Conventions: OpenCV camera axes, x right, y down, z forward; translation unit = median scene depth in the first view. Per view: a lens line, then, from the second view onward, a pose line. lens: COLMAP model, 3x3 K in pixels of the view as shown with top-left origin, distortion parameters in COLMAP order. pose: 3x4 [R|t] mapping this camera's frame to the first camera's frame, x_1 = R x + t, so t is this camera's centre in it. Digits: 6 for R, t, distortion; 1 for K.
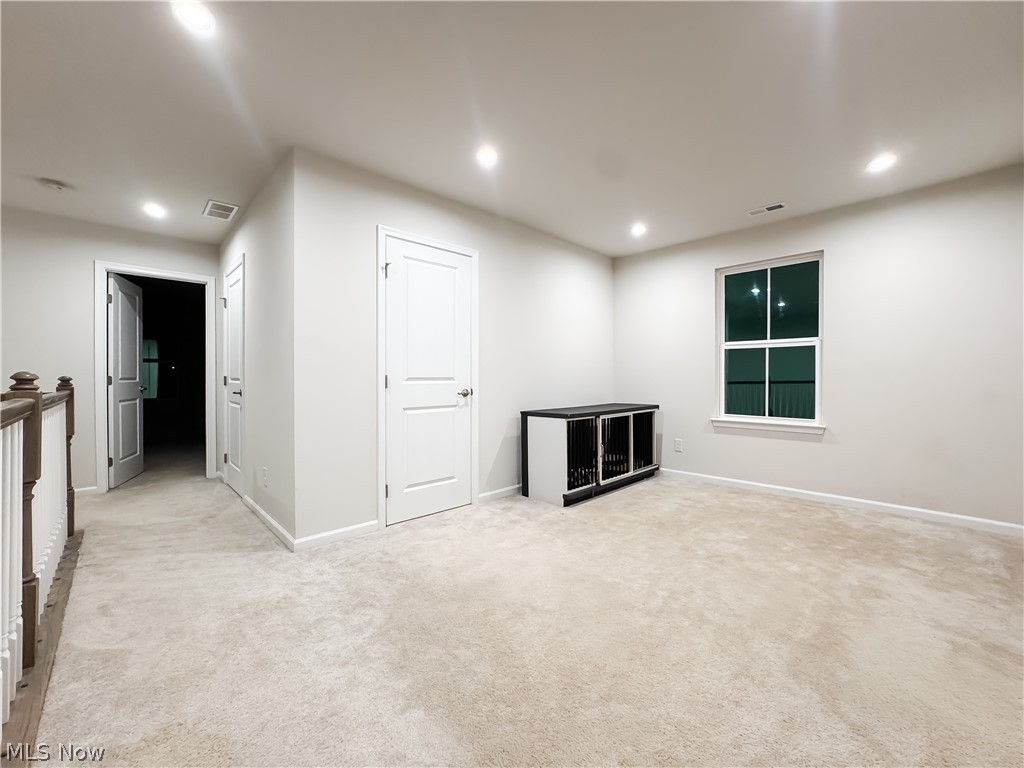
lens RADIAL K [[419.0, 0, 515.3], [0, 419.0, 370.0], [0, 0, 1]] dist [-0.018450, 0.007683]
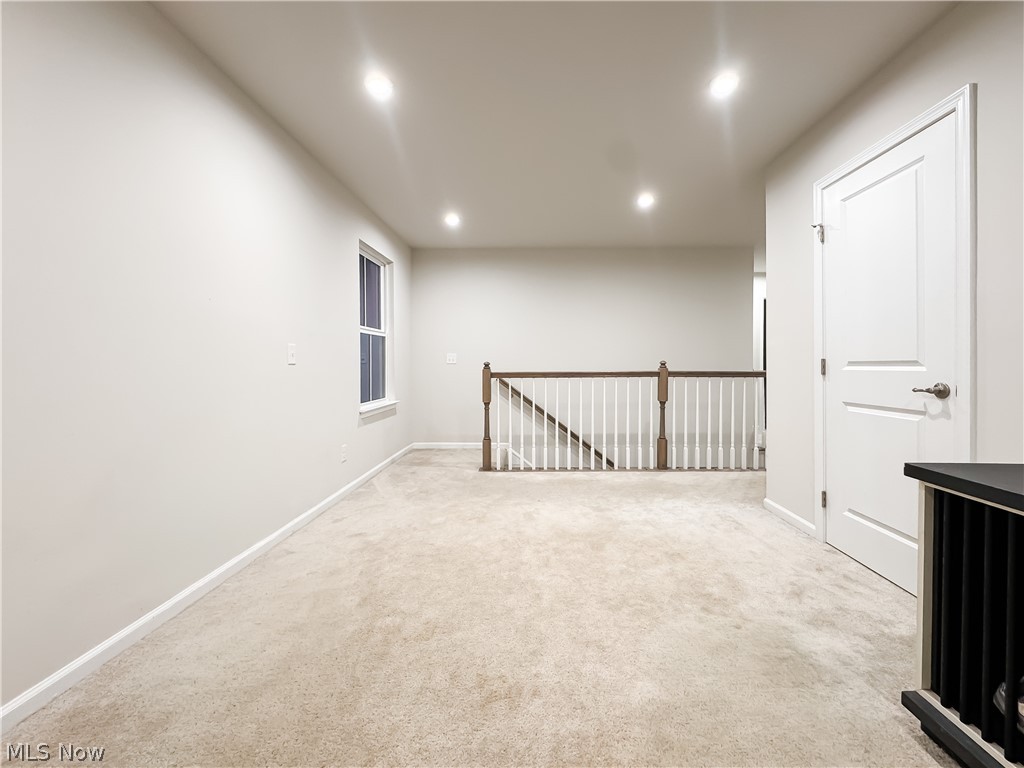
lens RADIAL K [[419.0, 0, 515.3], [0, 419.0, 370.0], [0, 0, 1]] dist [-0.018450, 0.007683]
pose [[-0.726244, 0.002480, -0.687433, 0.612904], [0.000813, 0.999996, 0.002749, 0.028086], [0.687437, 0.001438, -0.726243, 1.033658]]
